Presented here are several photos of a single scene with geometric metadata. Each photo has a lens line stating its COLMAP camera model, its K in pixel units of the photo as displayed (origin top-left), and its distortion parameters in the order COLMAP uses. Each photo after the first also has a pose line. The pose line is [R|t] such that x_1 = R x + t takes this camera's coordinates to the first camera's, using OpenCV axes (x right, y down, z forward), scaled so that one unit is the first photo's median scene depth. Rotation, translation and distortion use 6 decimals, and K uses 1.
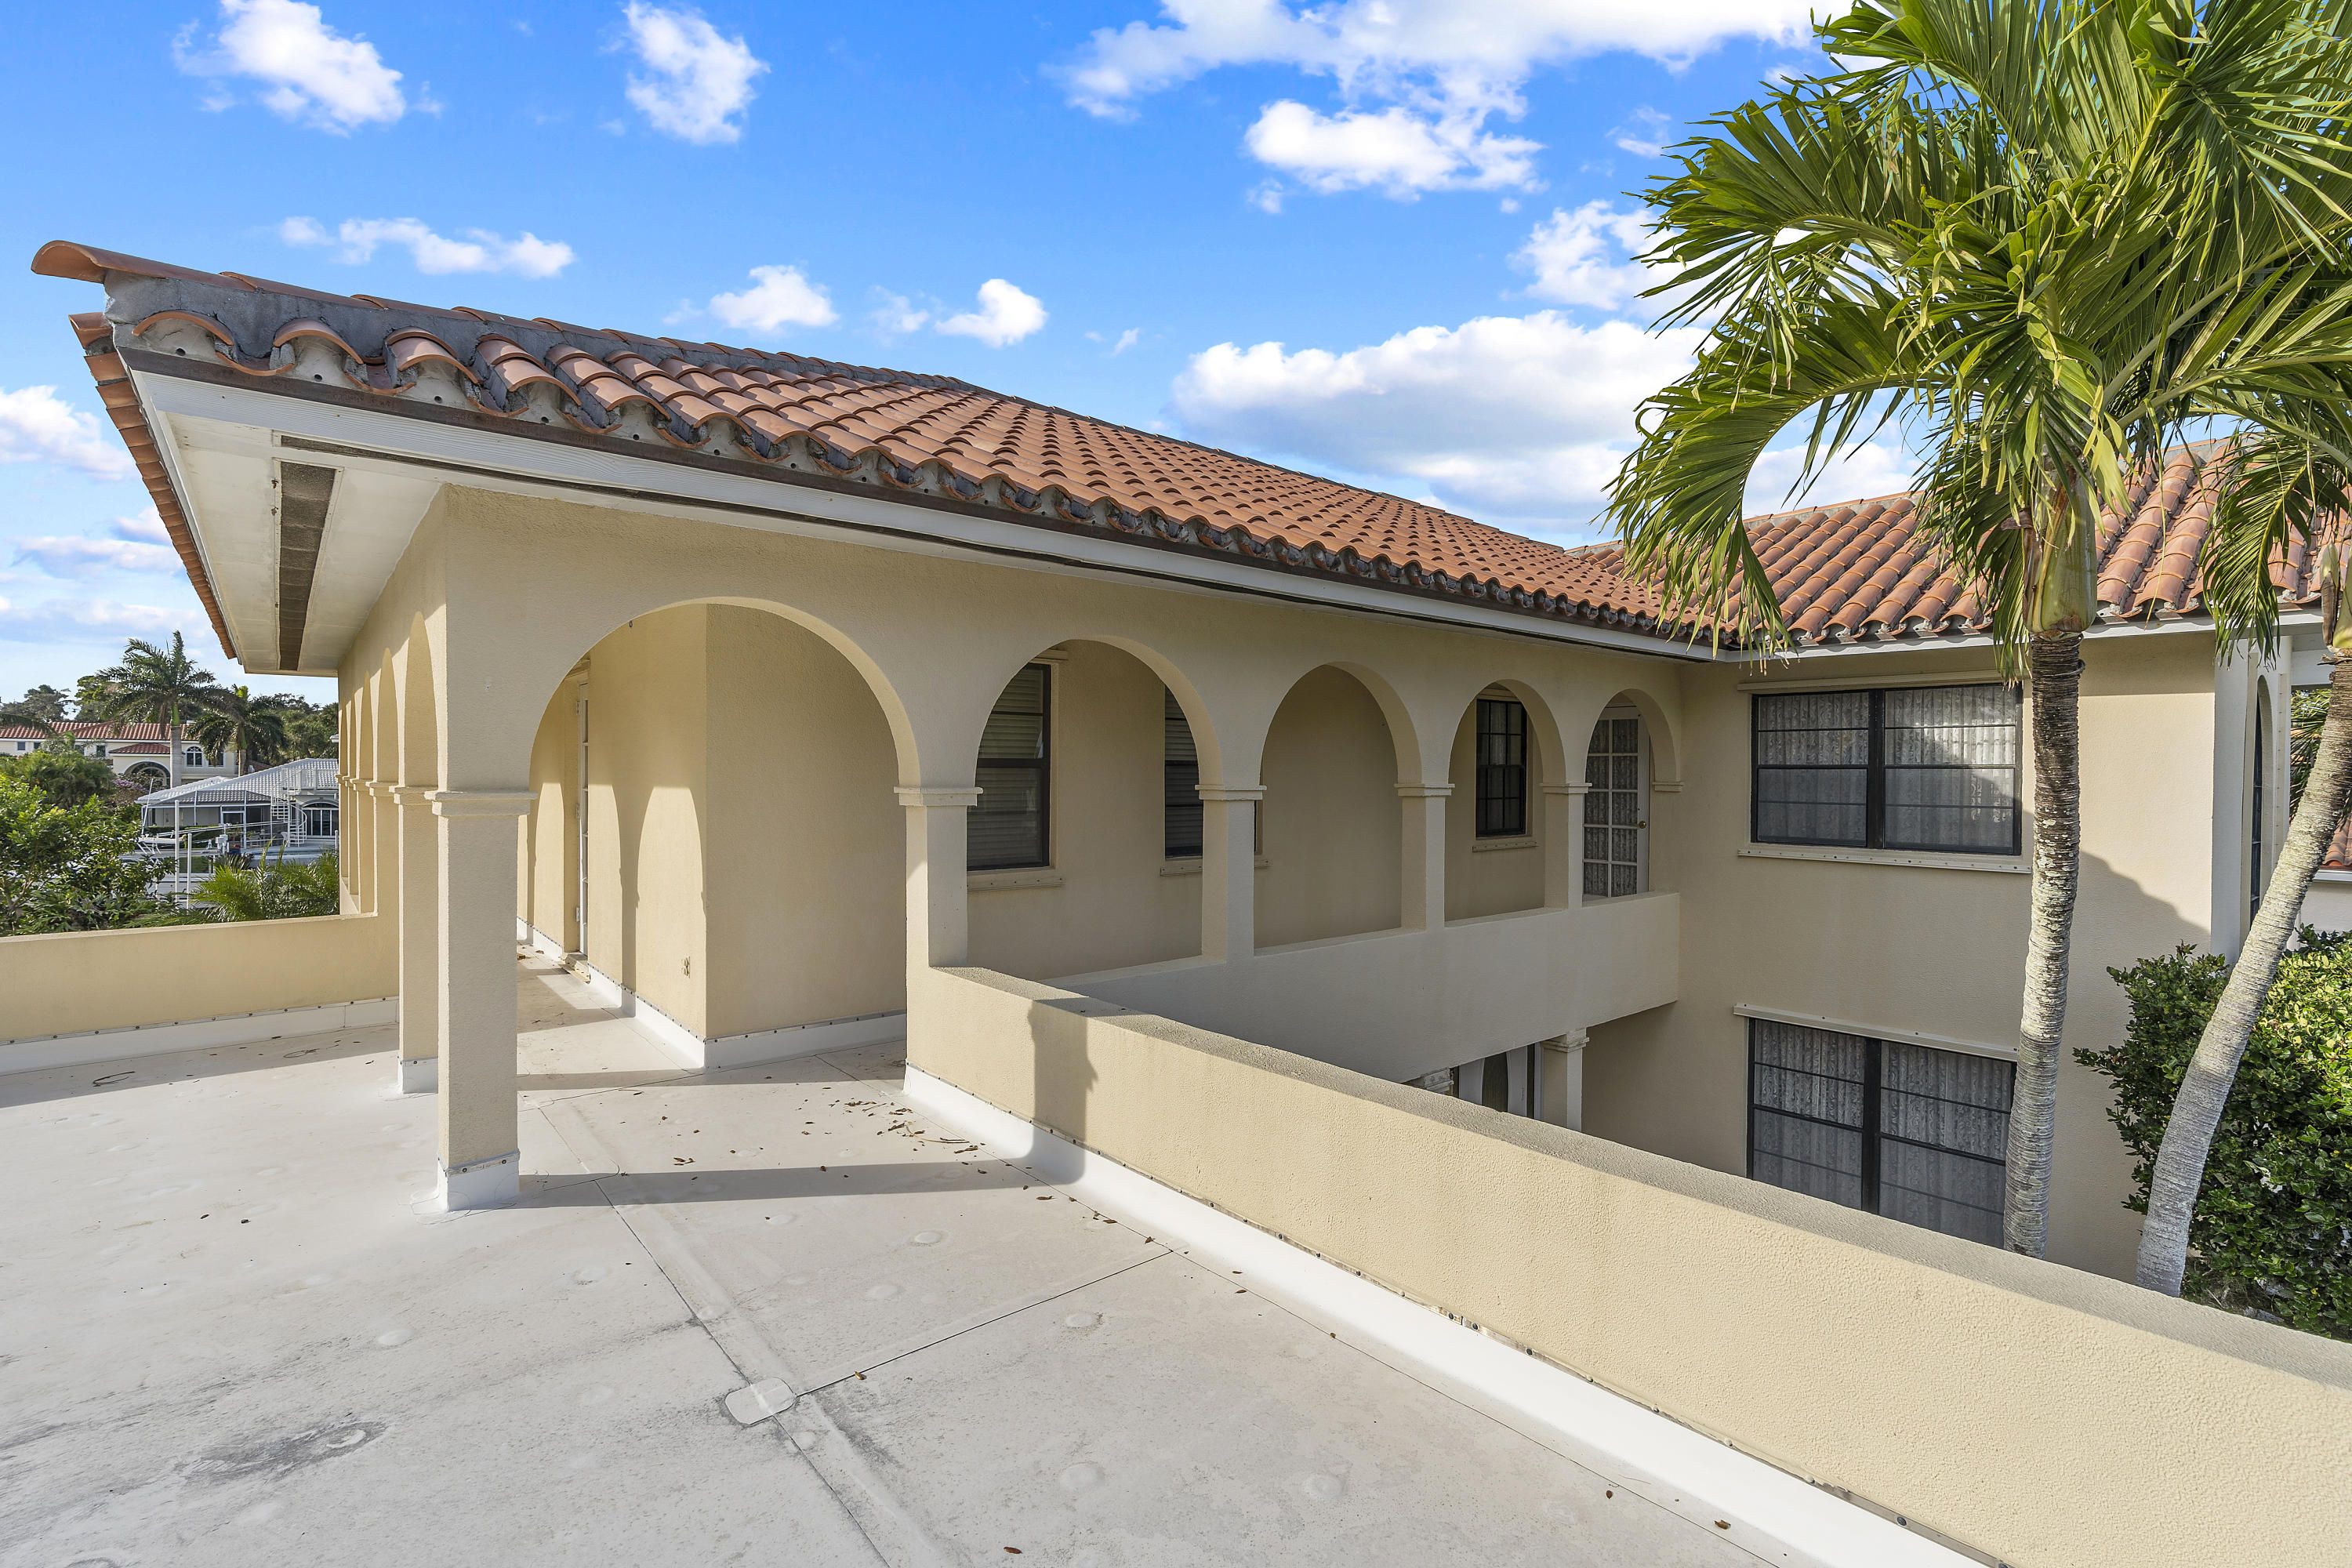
lens RADIAL K [[1062.6, 0, 1176.0], [0, 1062.6, 784.0], [0, 0, 1]] dist [-0.016929, 0.005374]
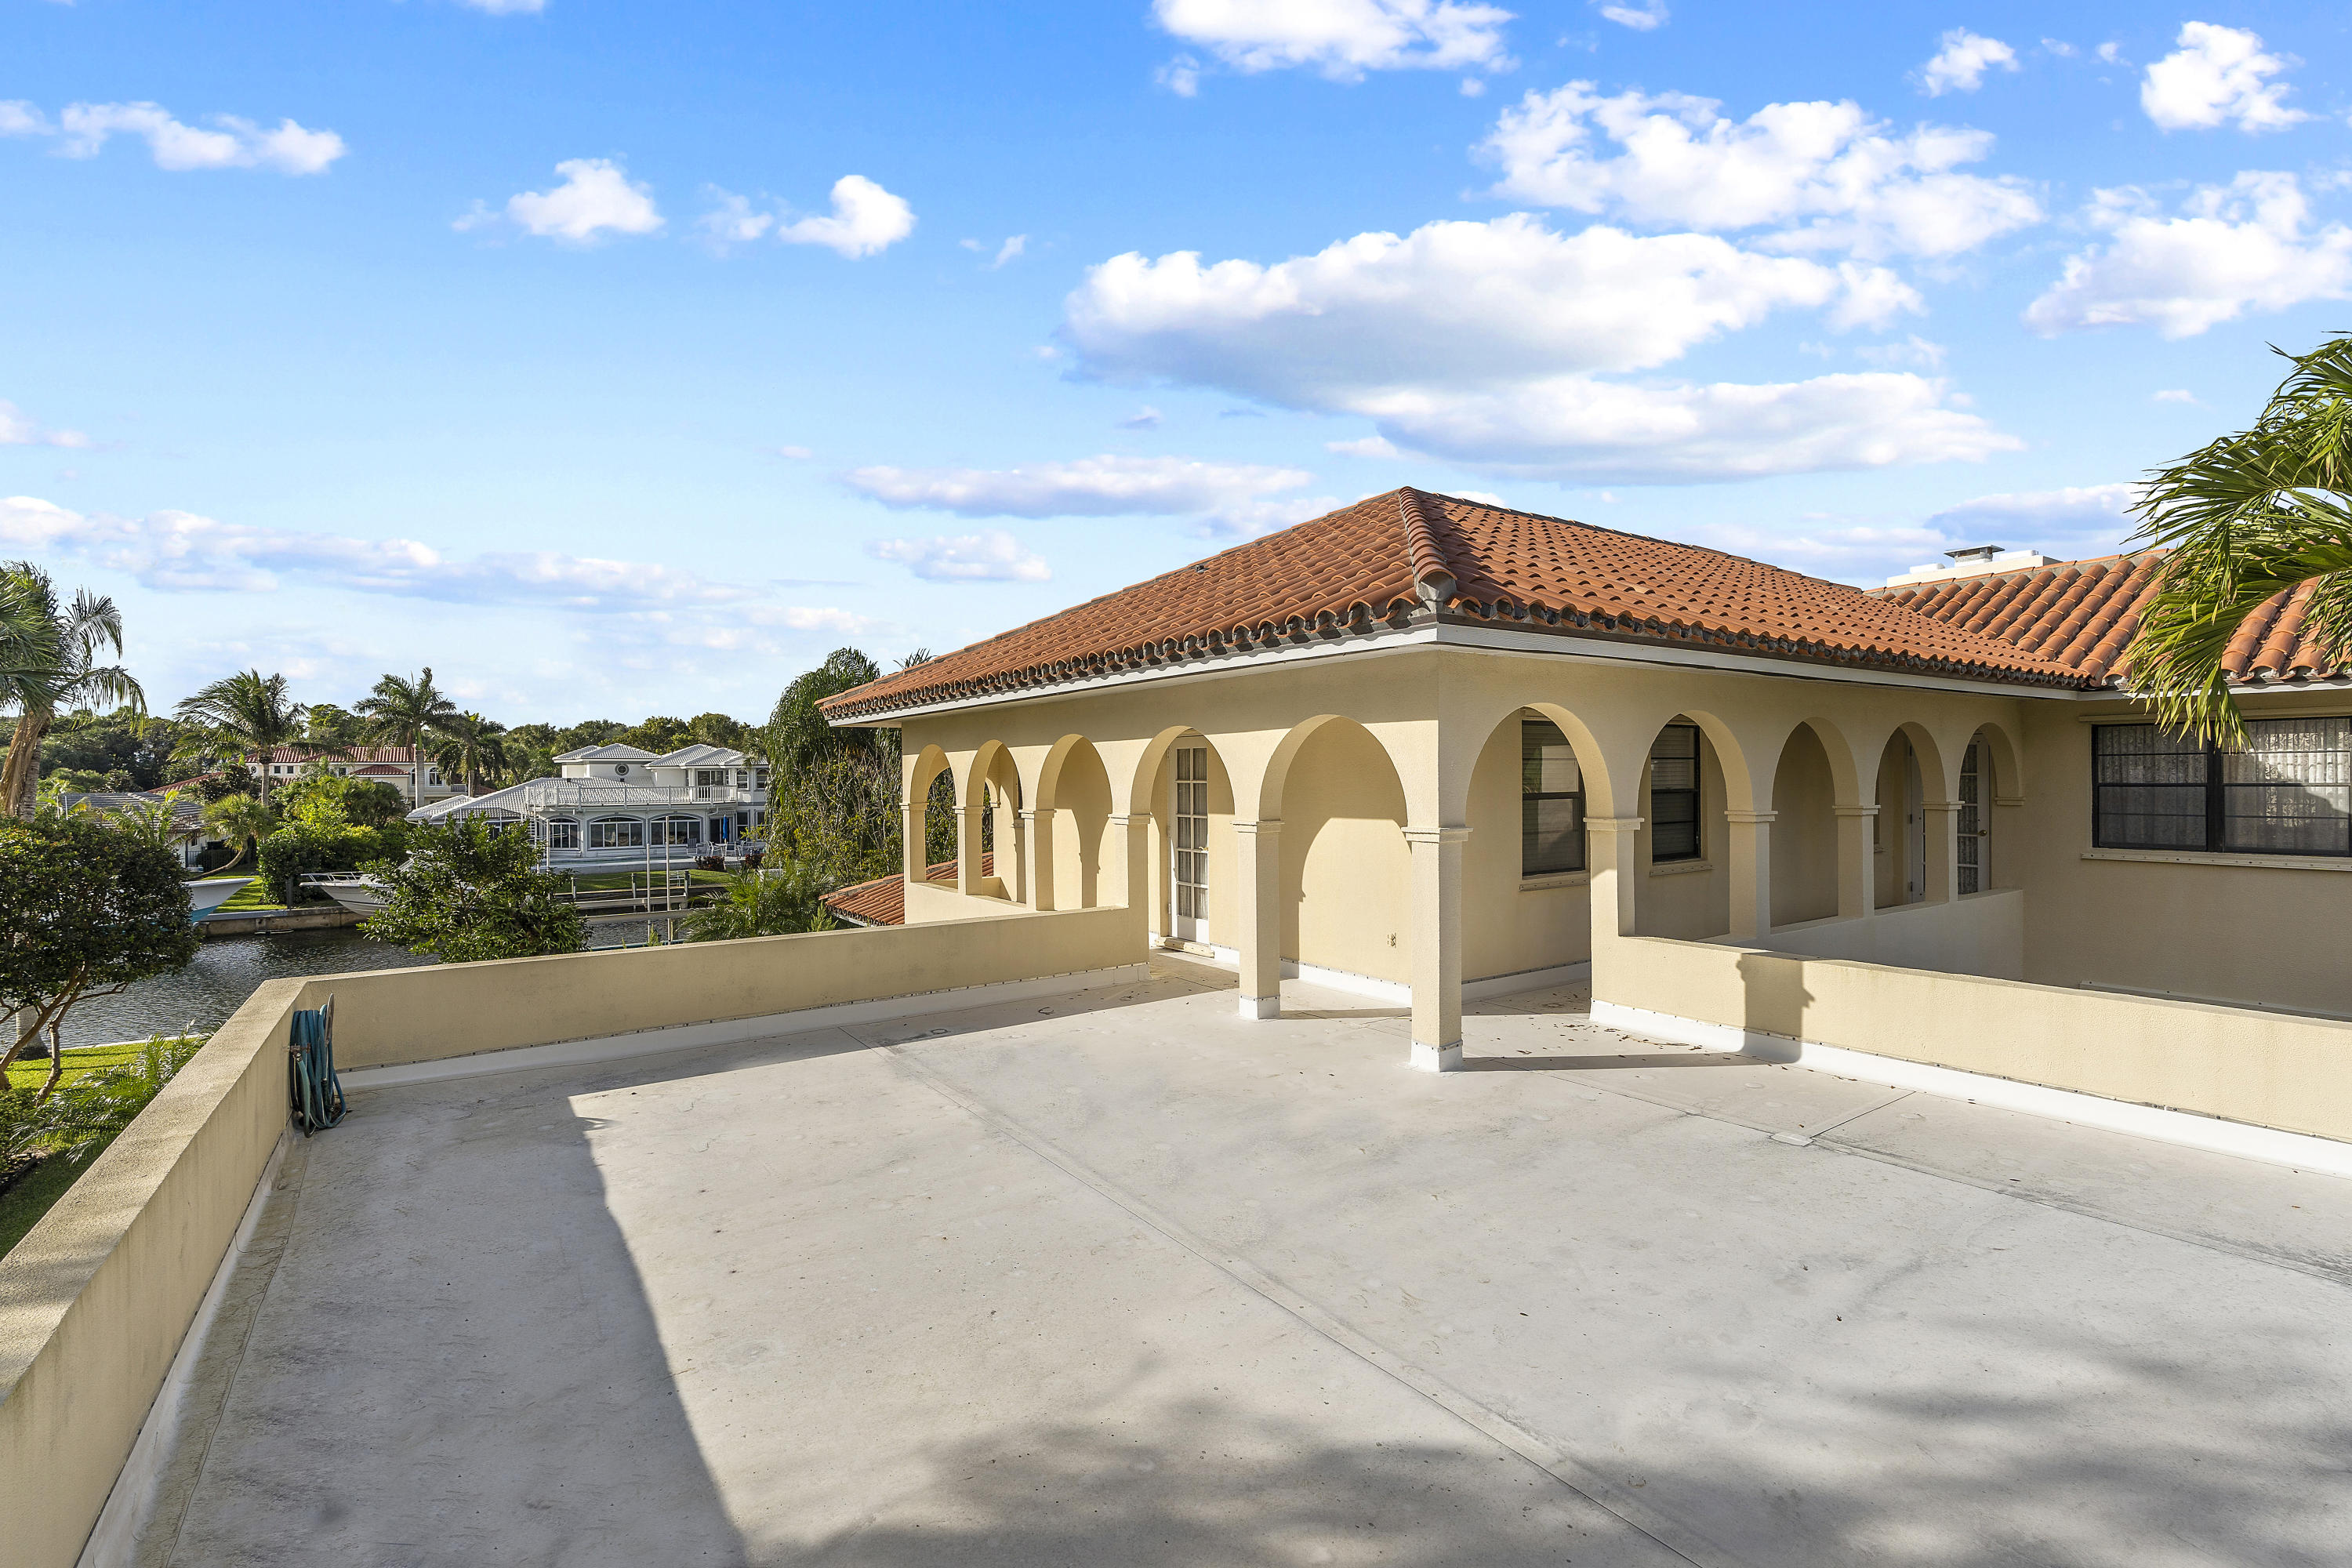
lens RADIAL K [[1062.6, 0, 1176.0], [0, 1062.6, 784.0], [0, 0, 1]] dist [-0.016929, 0.005374]
pose [[0.994409, -0.013095, -0.104786, -0.459664], [0.012564, 0.999905, -0.005725, -0.029099], [0.104851, 0.004377, 0.994478, -0.378335]]
